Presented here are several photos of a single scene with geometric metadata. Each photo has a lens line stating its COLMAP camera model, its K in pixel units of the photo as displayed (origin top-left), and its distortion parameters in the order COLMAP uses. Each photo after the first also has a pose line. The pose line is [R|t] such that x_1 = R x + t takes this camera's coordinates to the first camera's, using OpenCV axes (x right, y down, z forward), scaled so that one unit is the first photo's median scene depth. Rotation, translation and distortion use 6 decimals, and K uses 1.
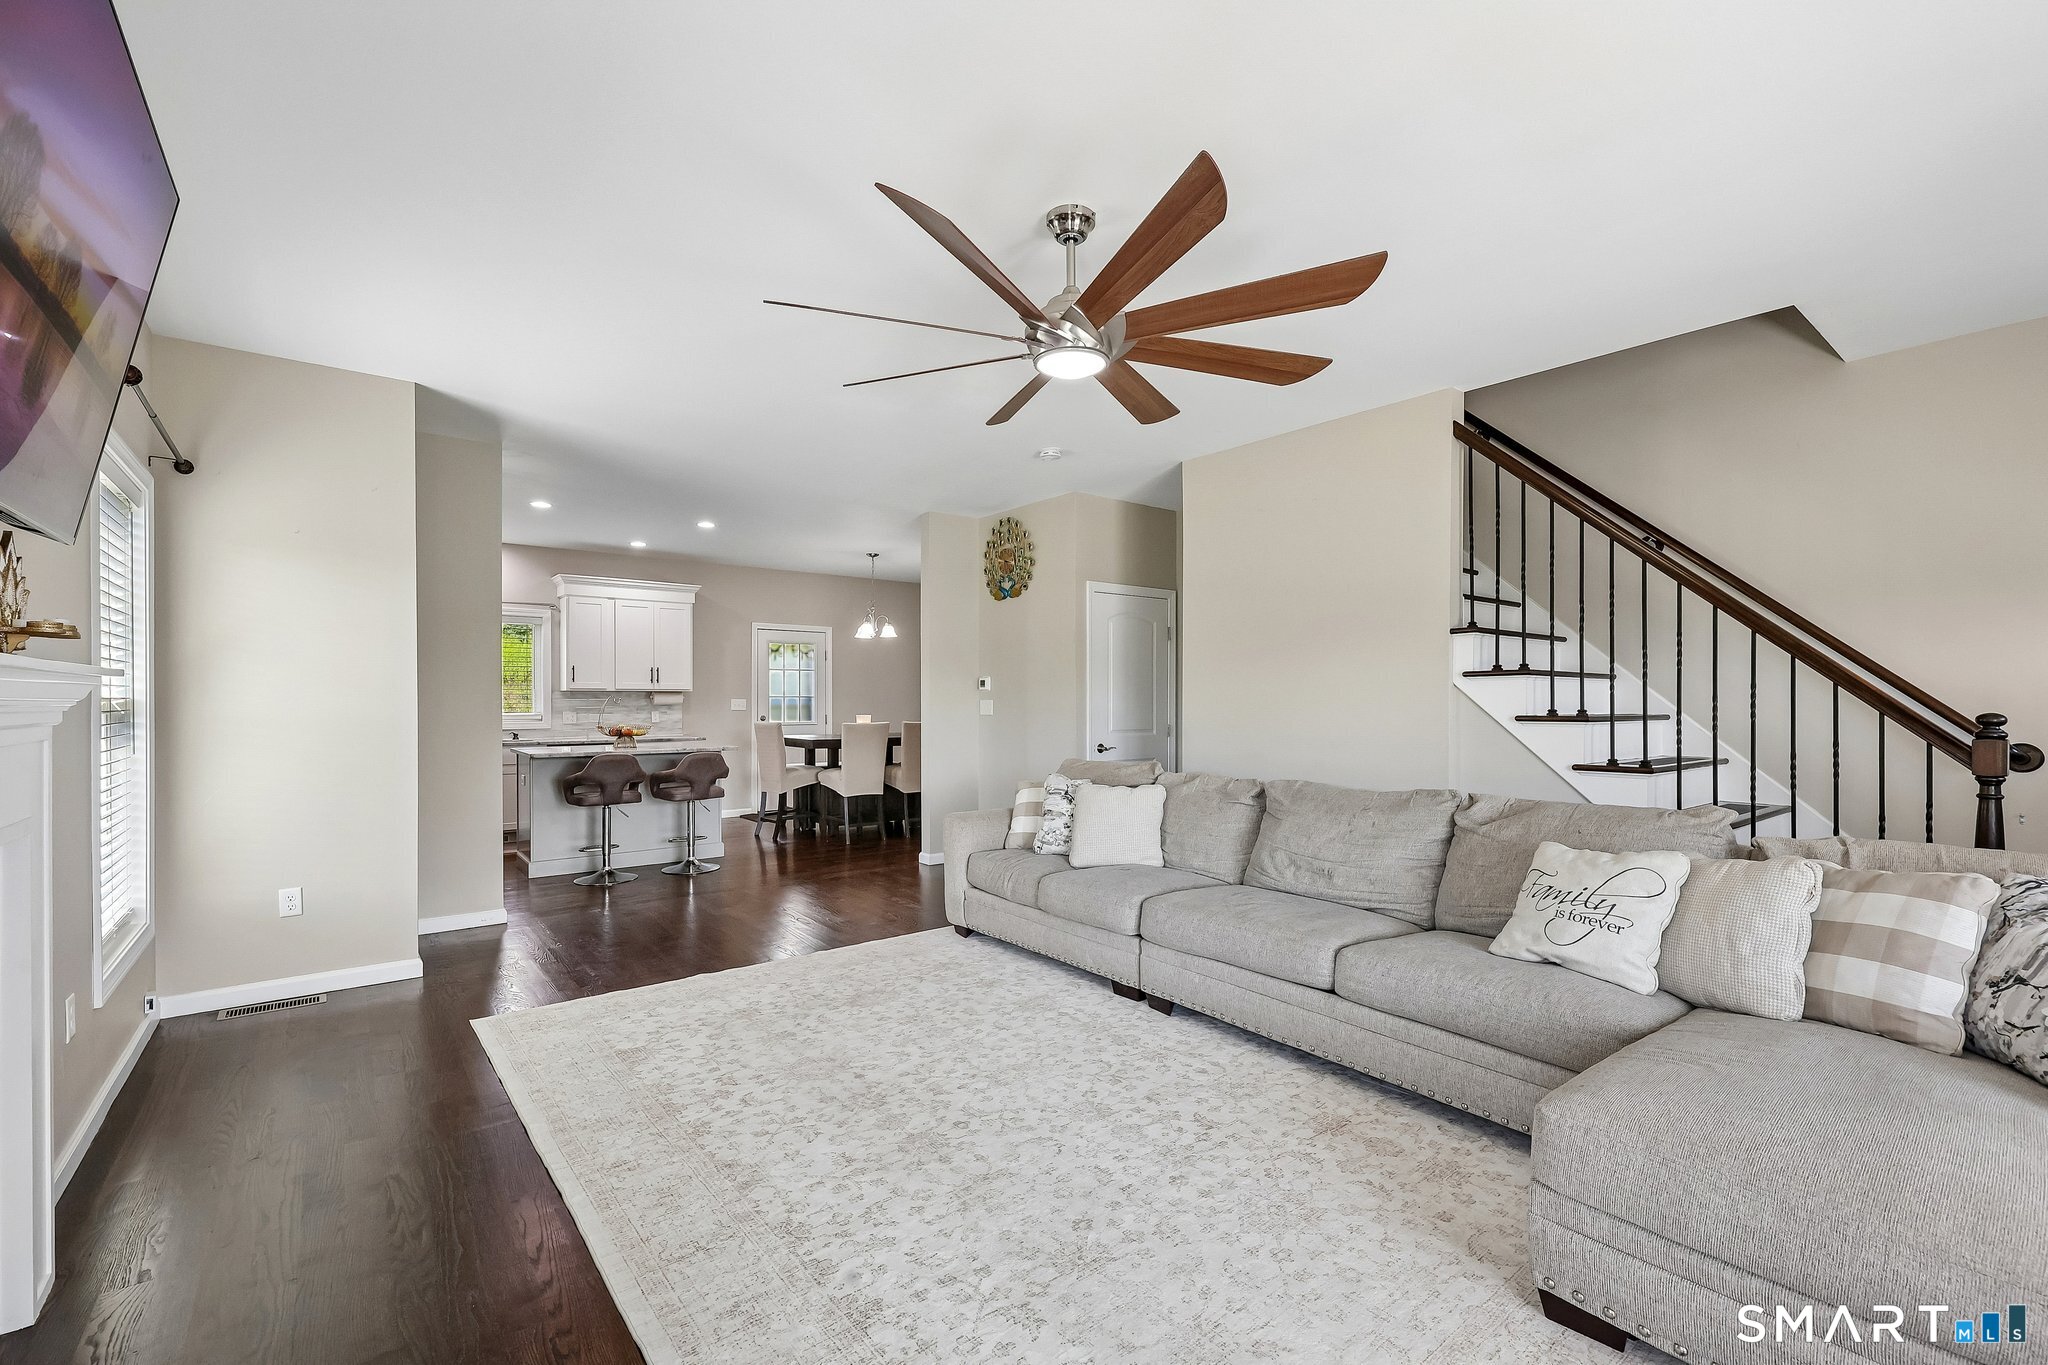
lens RADIAL K [[867.4, 0, 1028.9], [0, 867.4, 702.0], [0, 0, 1]] dist [0.001733, 0.000785]
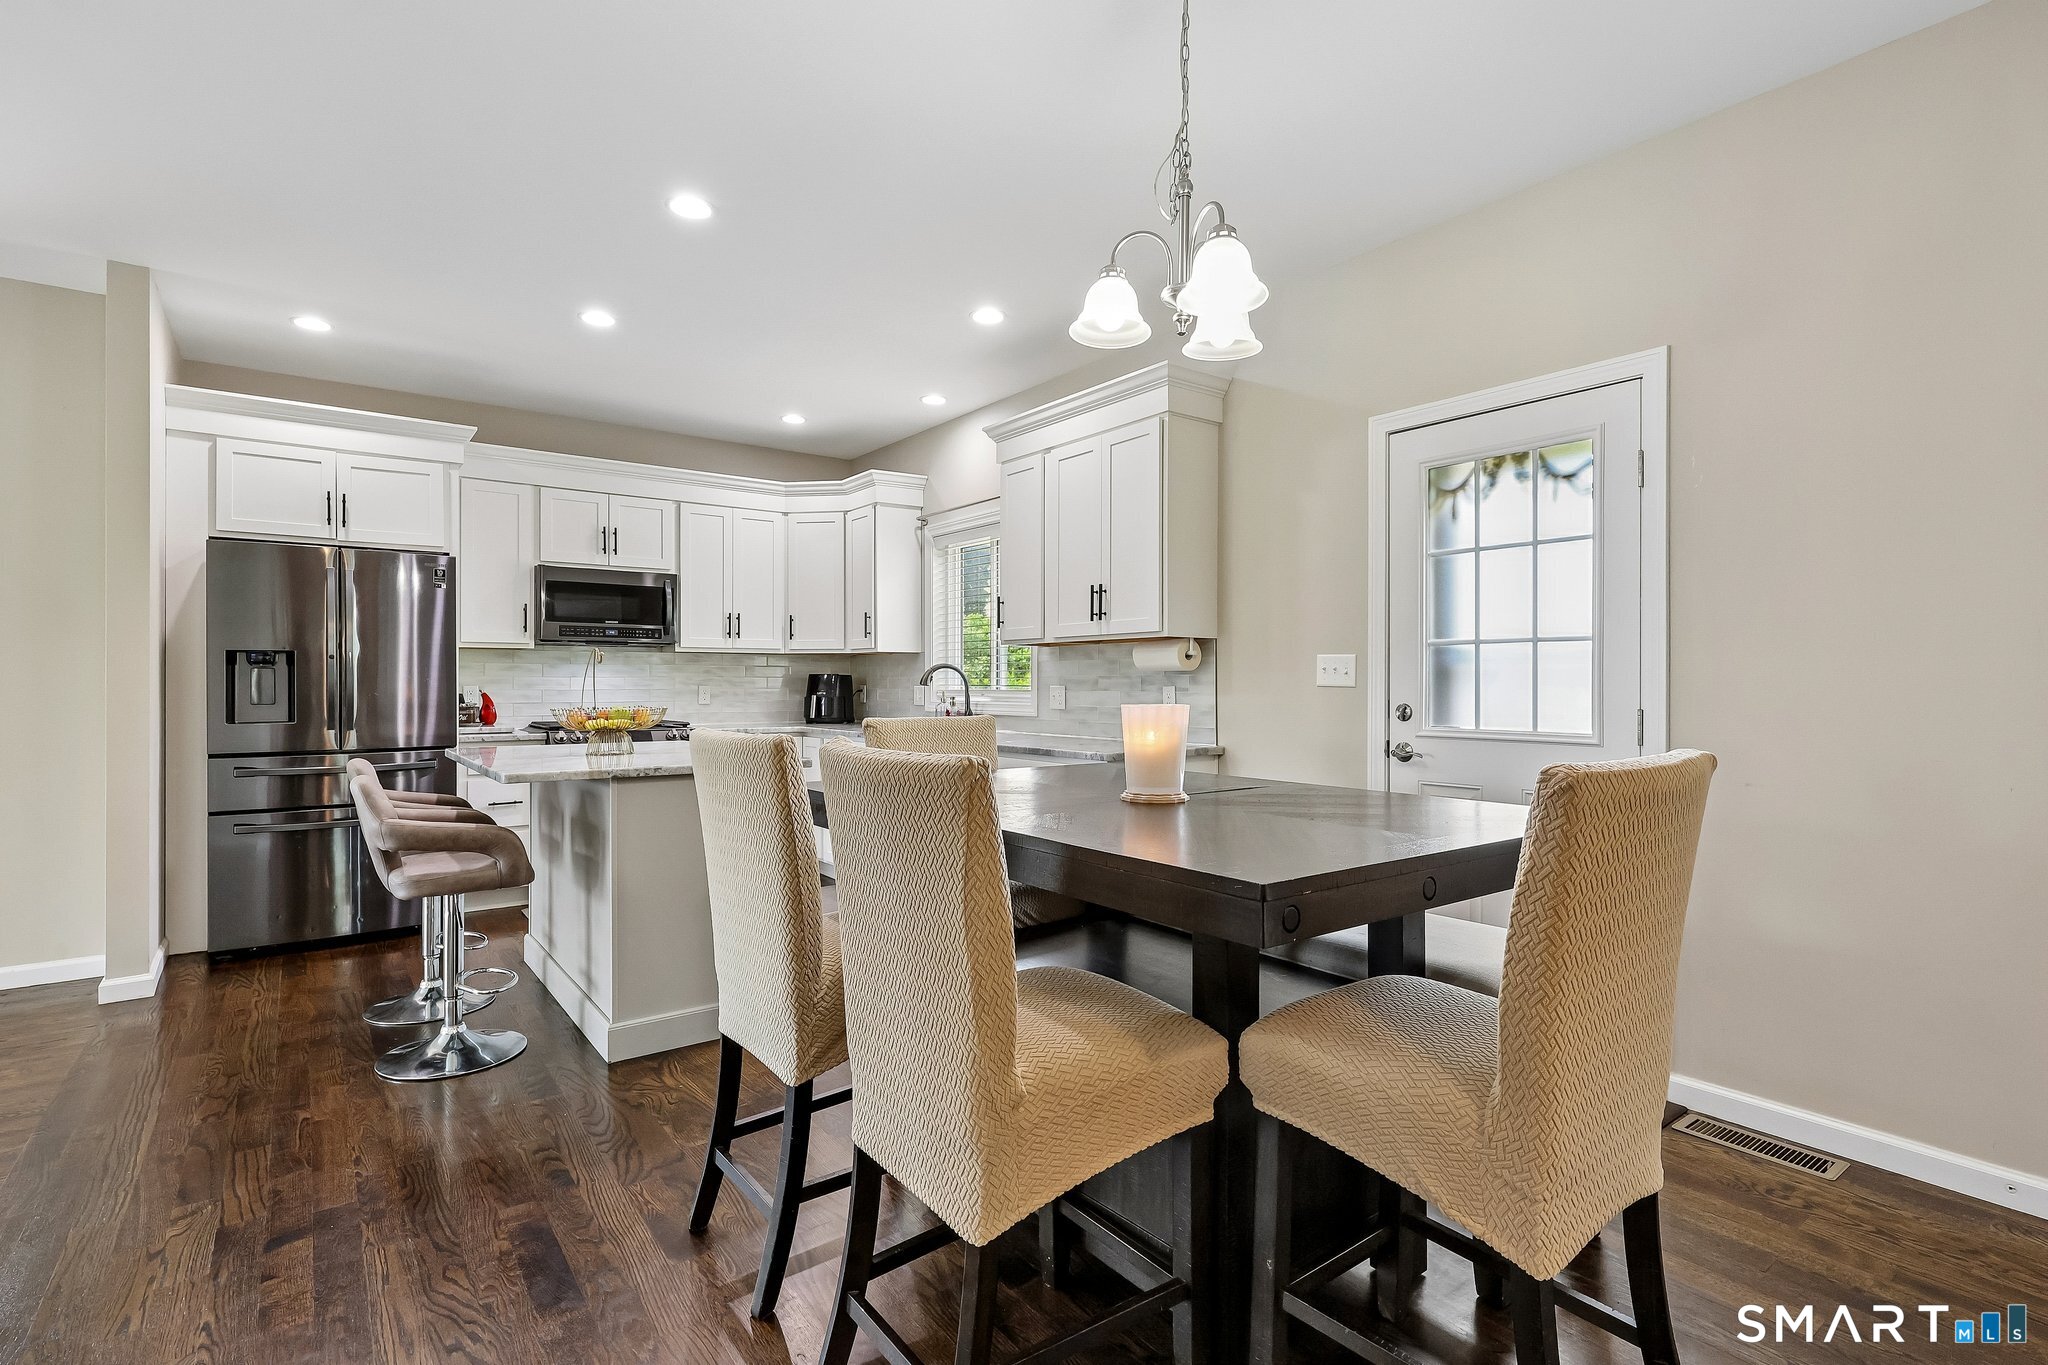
lens RADIAL K [[962.0, 0, 1036.4], [0, 962.0, 677.5], [0, 0, 1]] dist [0.009780, -0.001817]
pose [[-0.030322, -0.001343, -0.999539, 0.049824], [0.000523, 0.999999, -0.001360, 0.006960], [0.999540, -0.000564, -0.030321, 0.979800]]
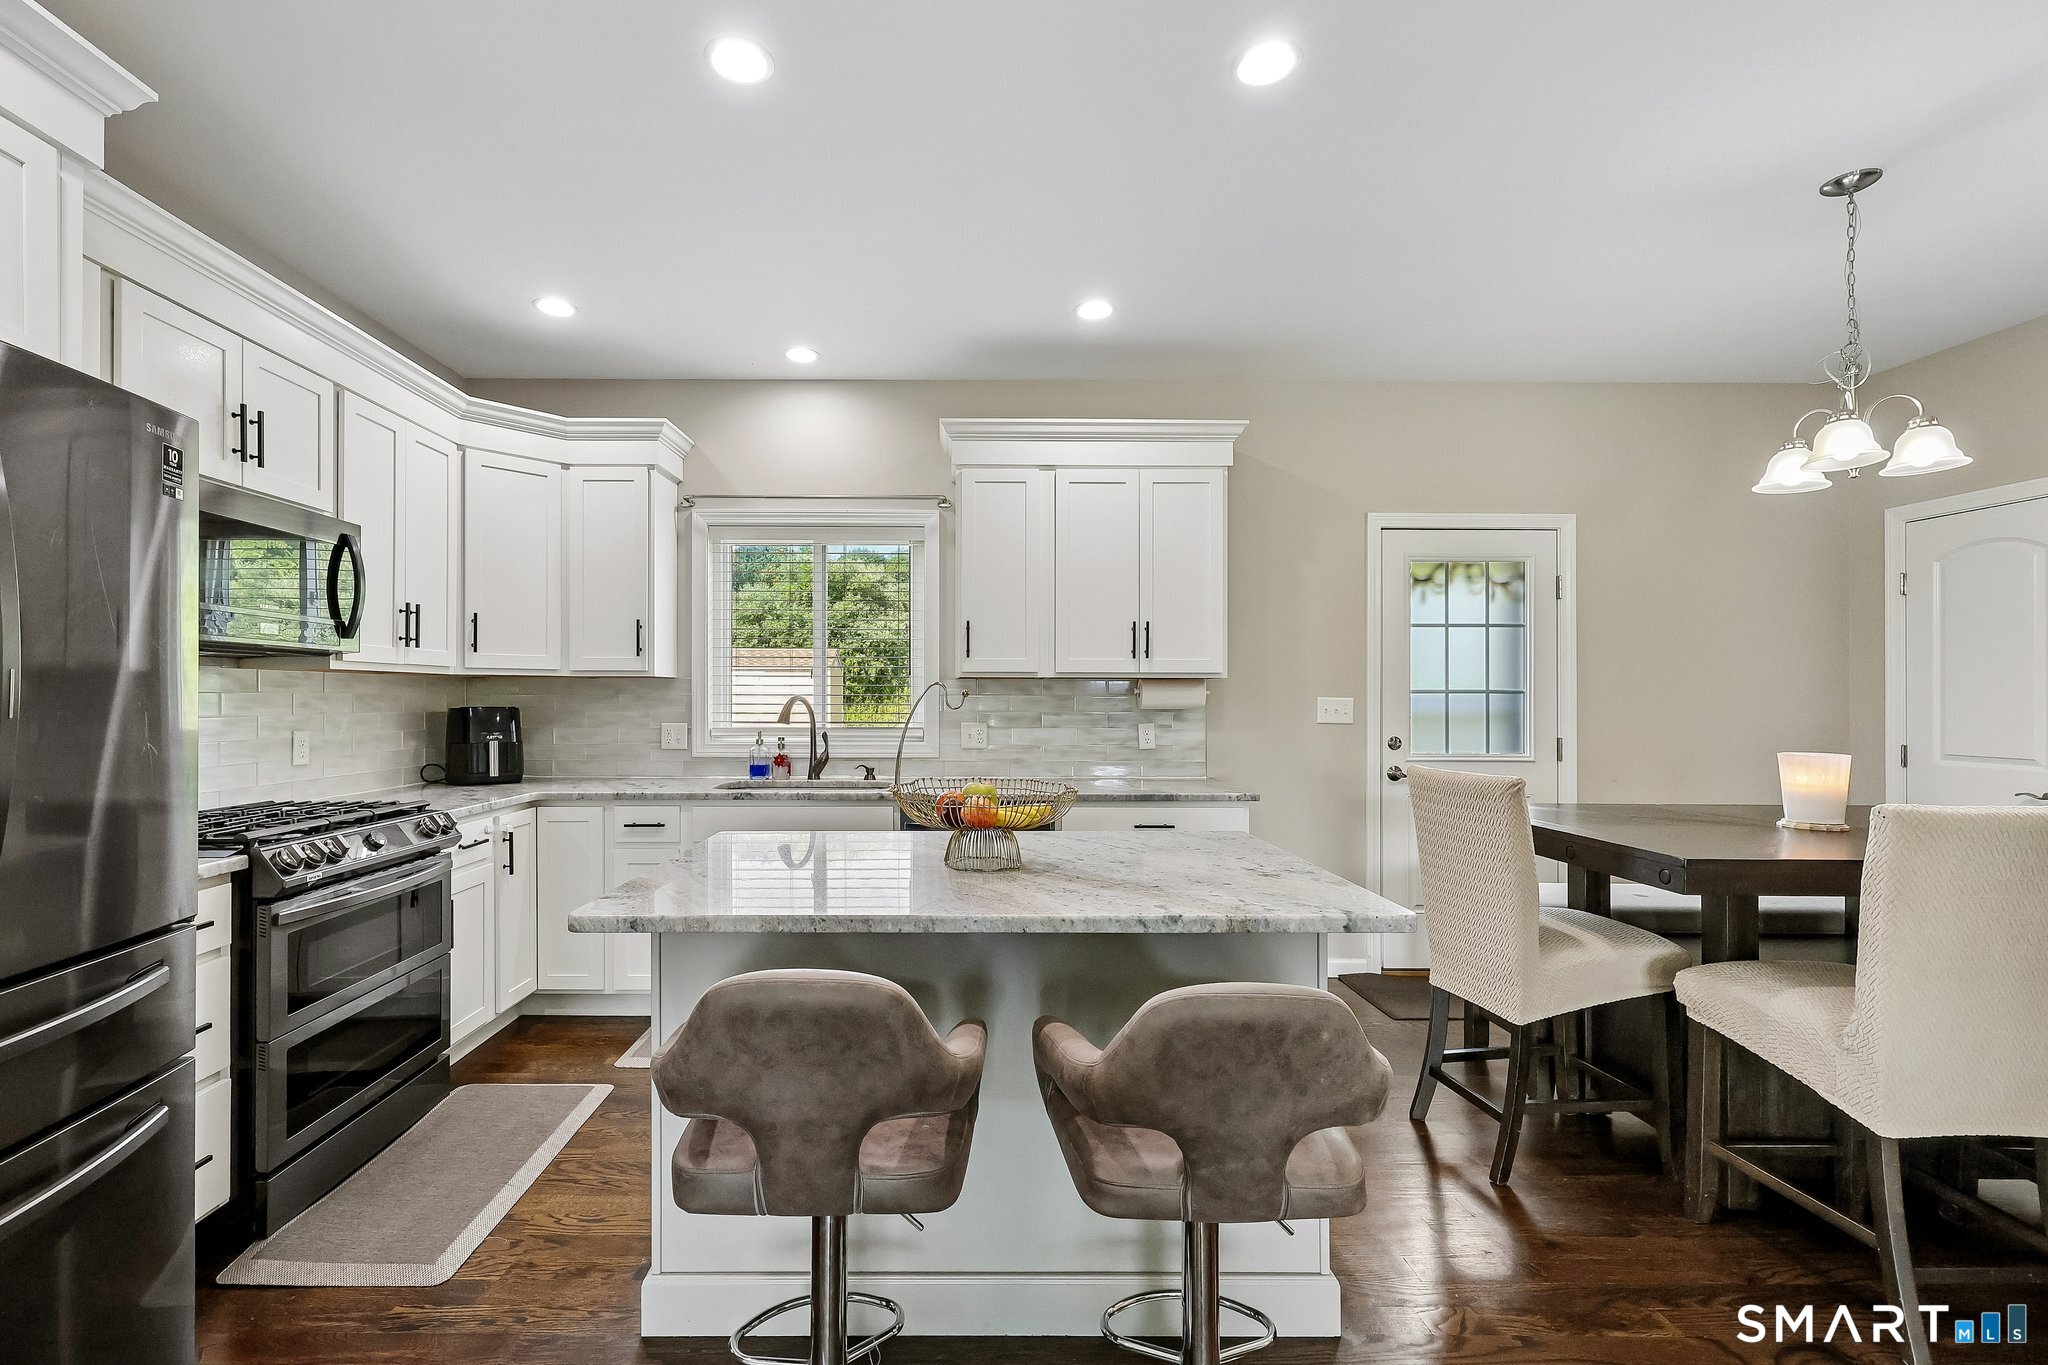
lens RADIAL K [[867.4, 0, 939.8], [0, 867.4, 701.1], [0, 0, 1]] dist [0.001733, 0.000785]
pose [[0.773808, 0.006508, -0.633387, -0.236978], [-0.004855, 0.999979, 0.004343, -0.002396], [0.633402, -0.000286, 0.773823, 0.605483]]
